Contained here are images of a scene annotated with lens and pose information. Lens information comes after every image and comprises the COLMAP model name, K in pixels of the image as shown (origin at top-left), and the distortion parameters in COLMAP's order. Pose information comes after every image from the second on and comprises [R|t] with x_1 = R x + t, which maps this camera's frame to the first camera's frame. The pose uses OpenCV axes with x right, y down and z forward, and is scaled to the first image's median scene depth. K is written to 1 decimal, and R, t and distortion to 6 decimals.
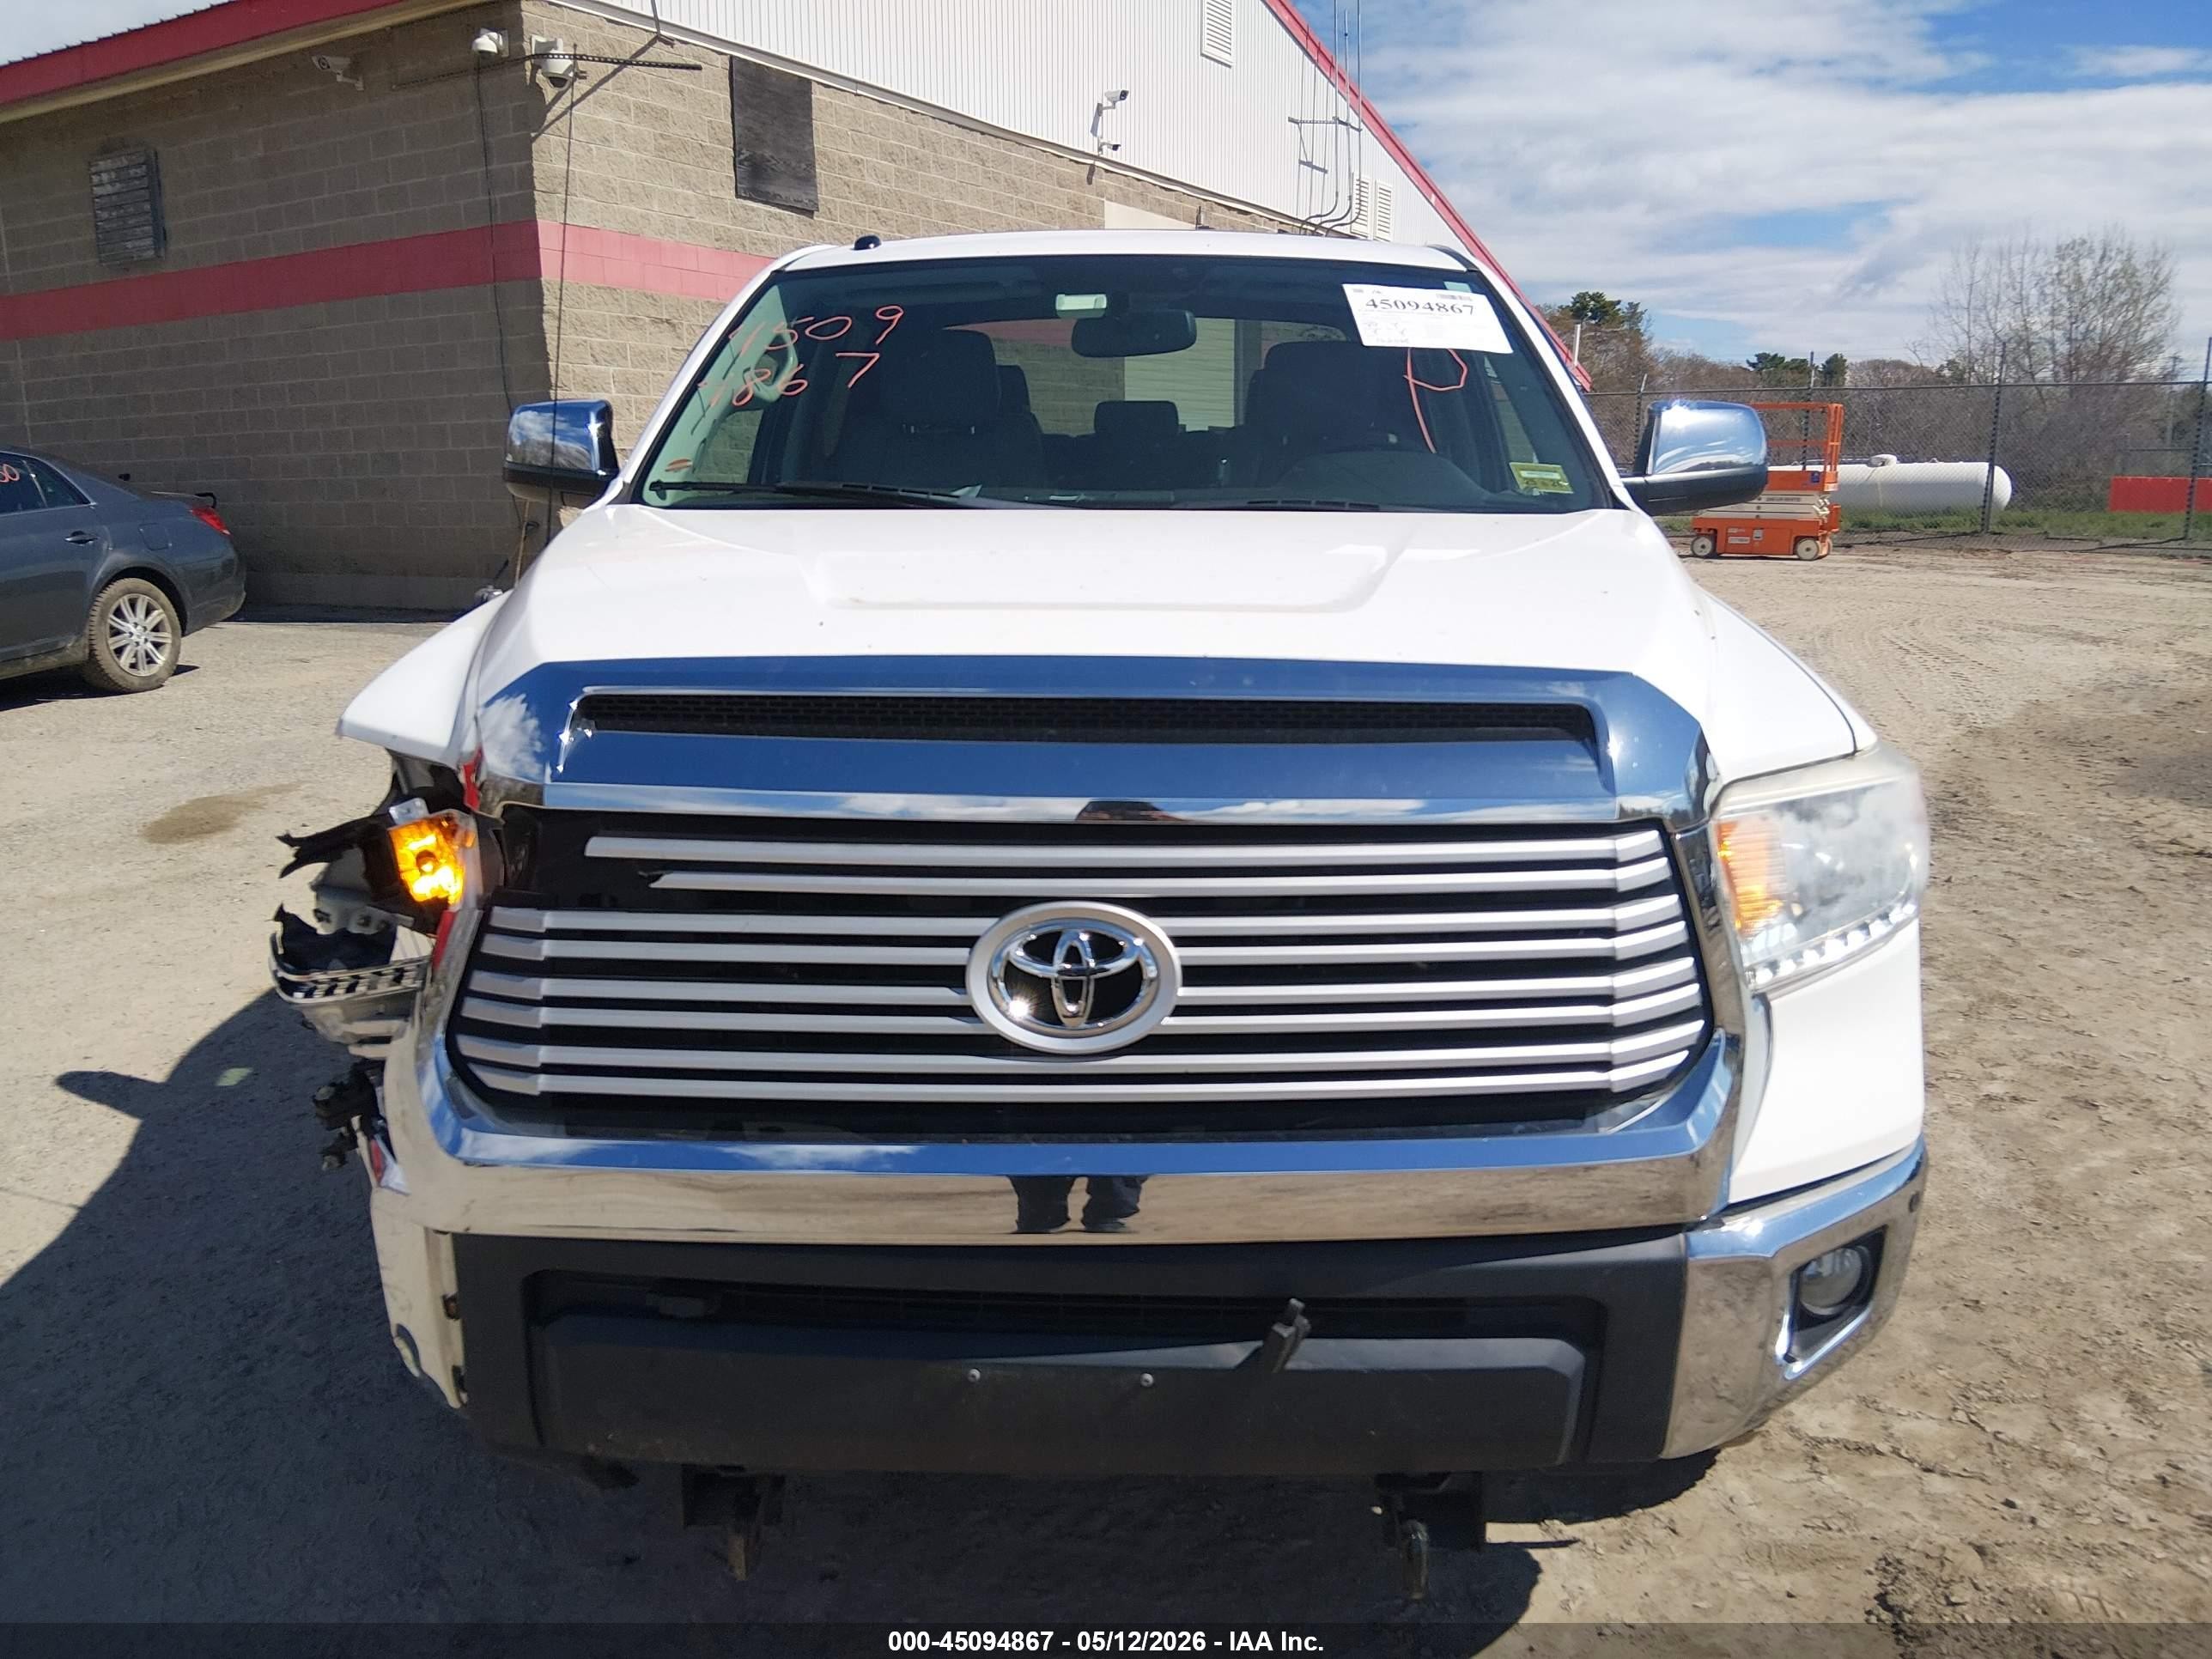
lens RADIAL K [[1656.3, 0, 1098.2], [0, 1656.3, 833.1], [0, 0, 1]] dist [0.096341, -0.163689]
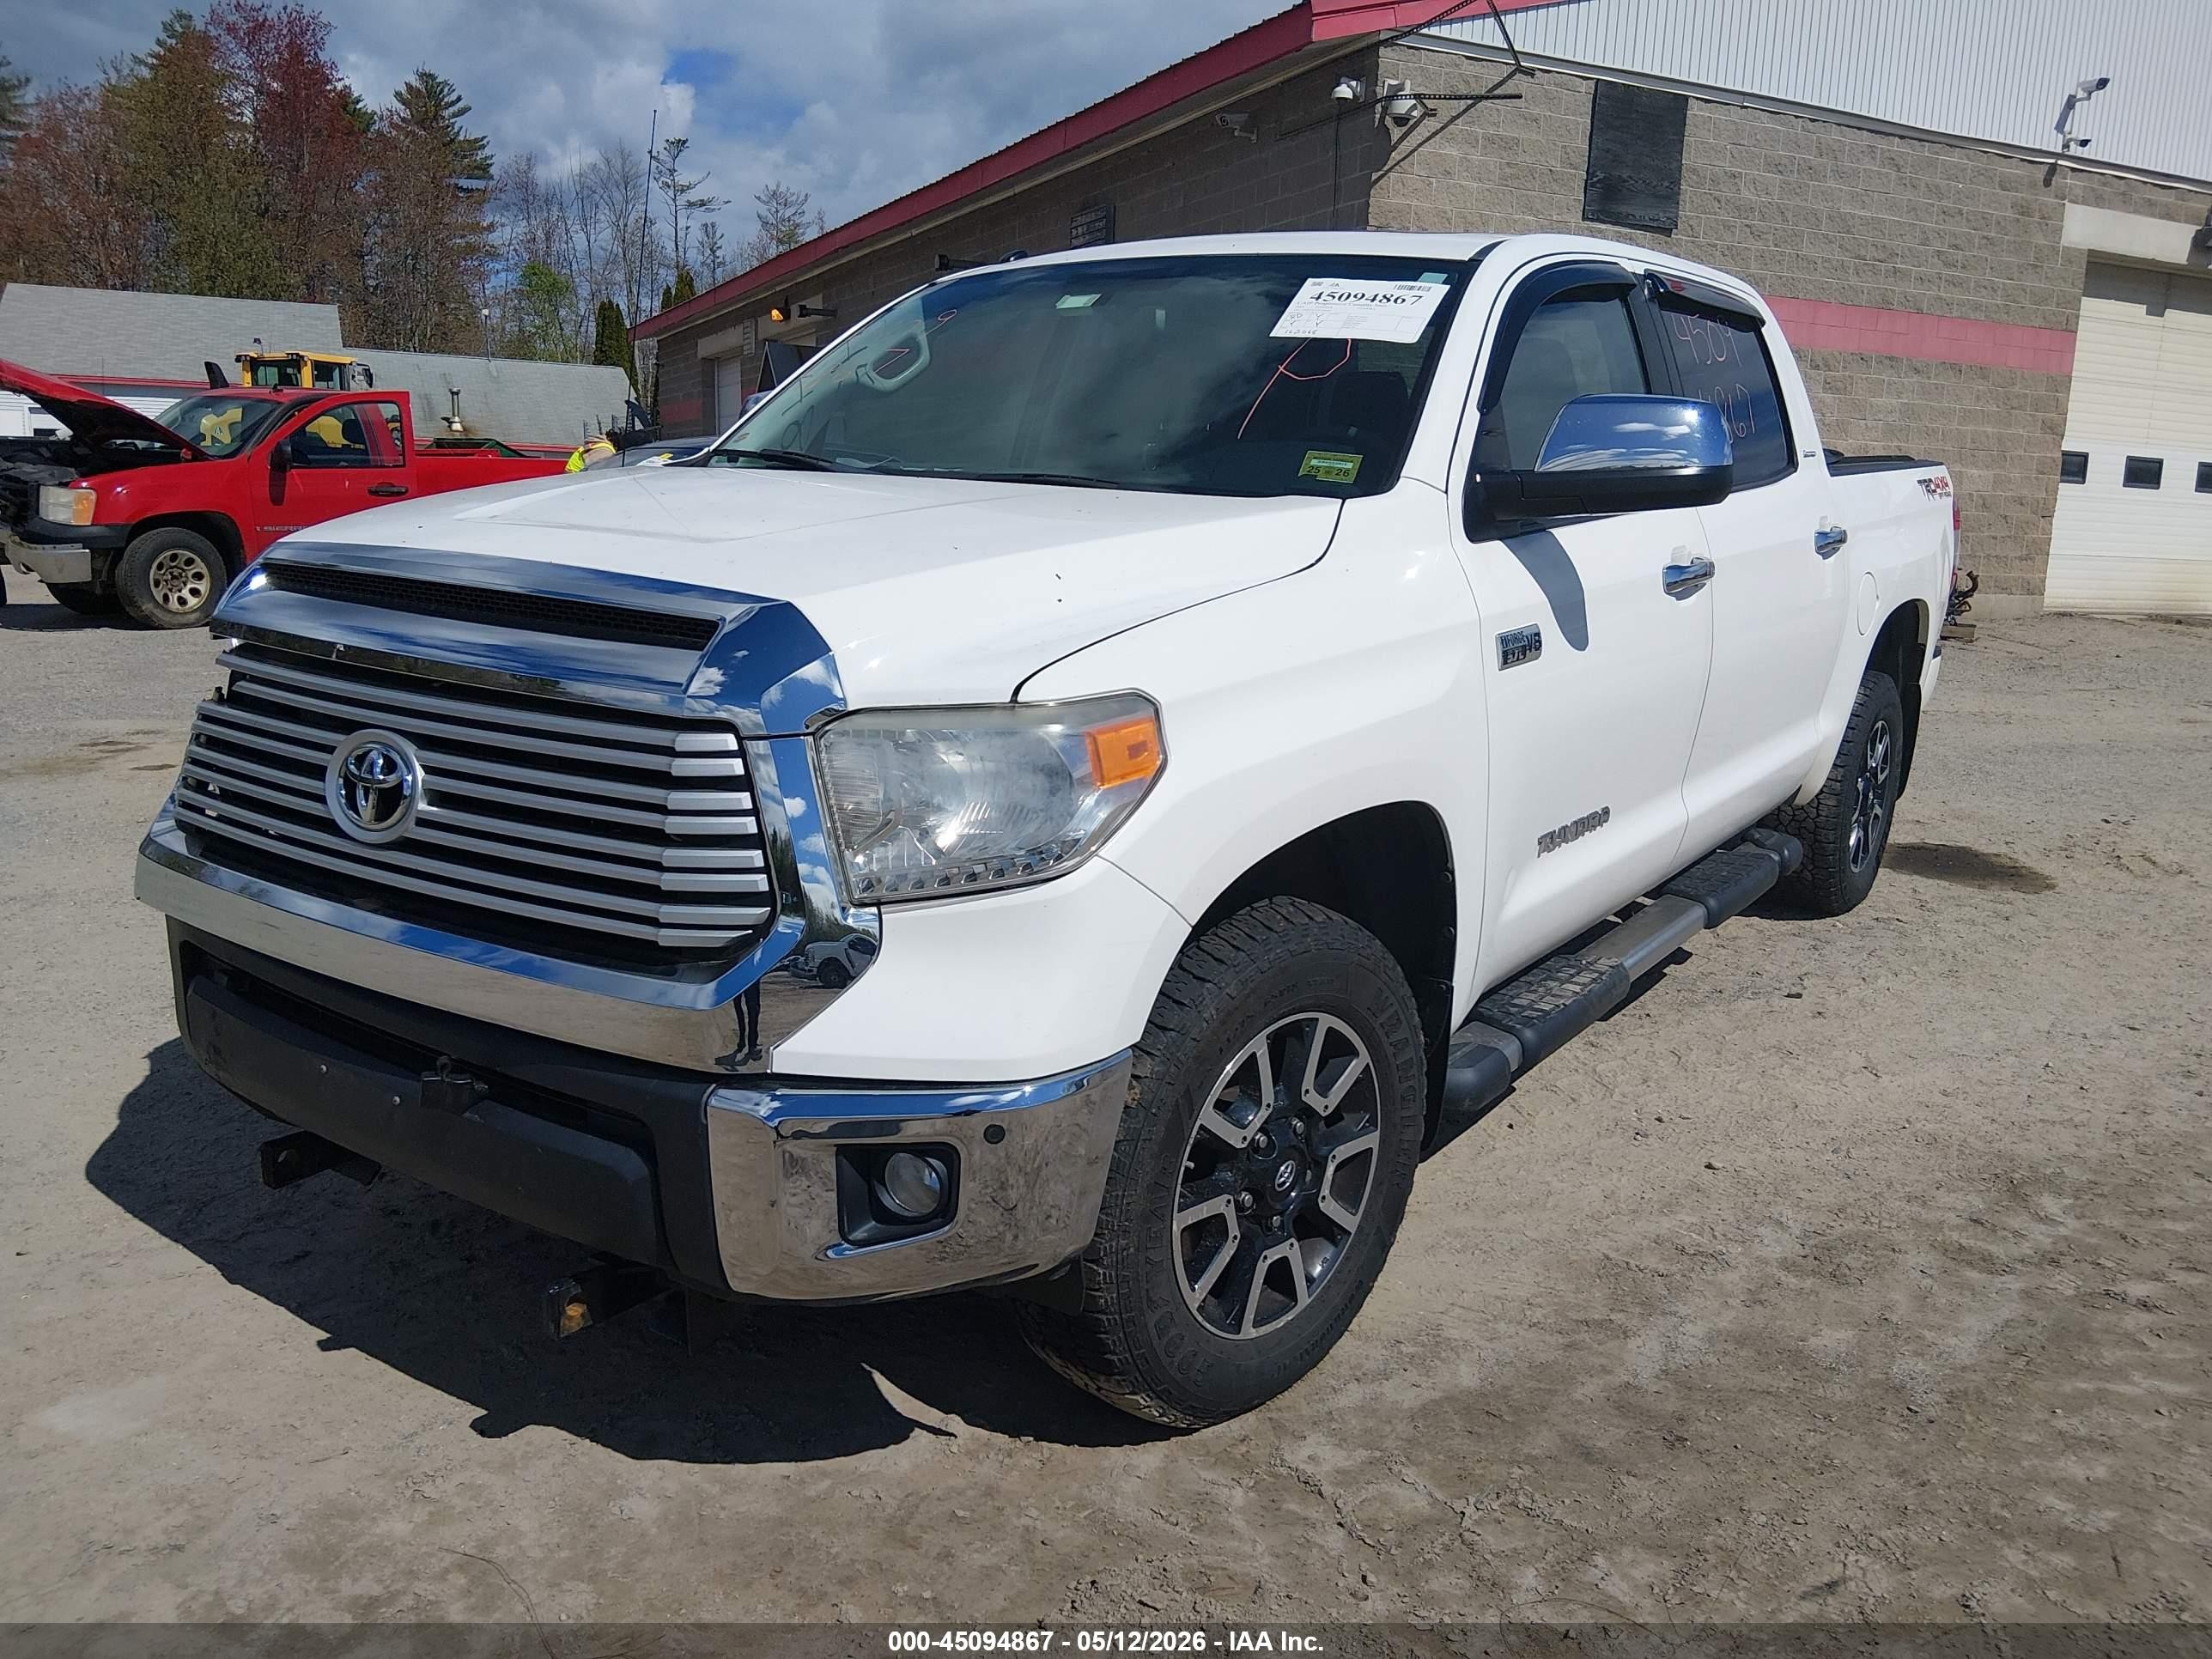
lens RADIAL K [[1656.3, 0, 1098.2], [0, 1656.3, 833.1], [0, 0, 1]] dist [0.096341, -0.163689]
pose [[0.827310, 0.148738, -0.541696, 0.155501], [-0.157728, 0.987023, 0.030123, -0.001050], [0.539147, 0.060520, 0.840034, 0.022910]]
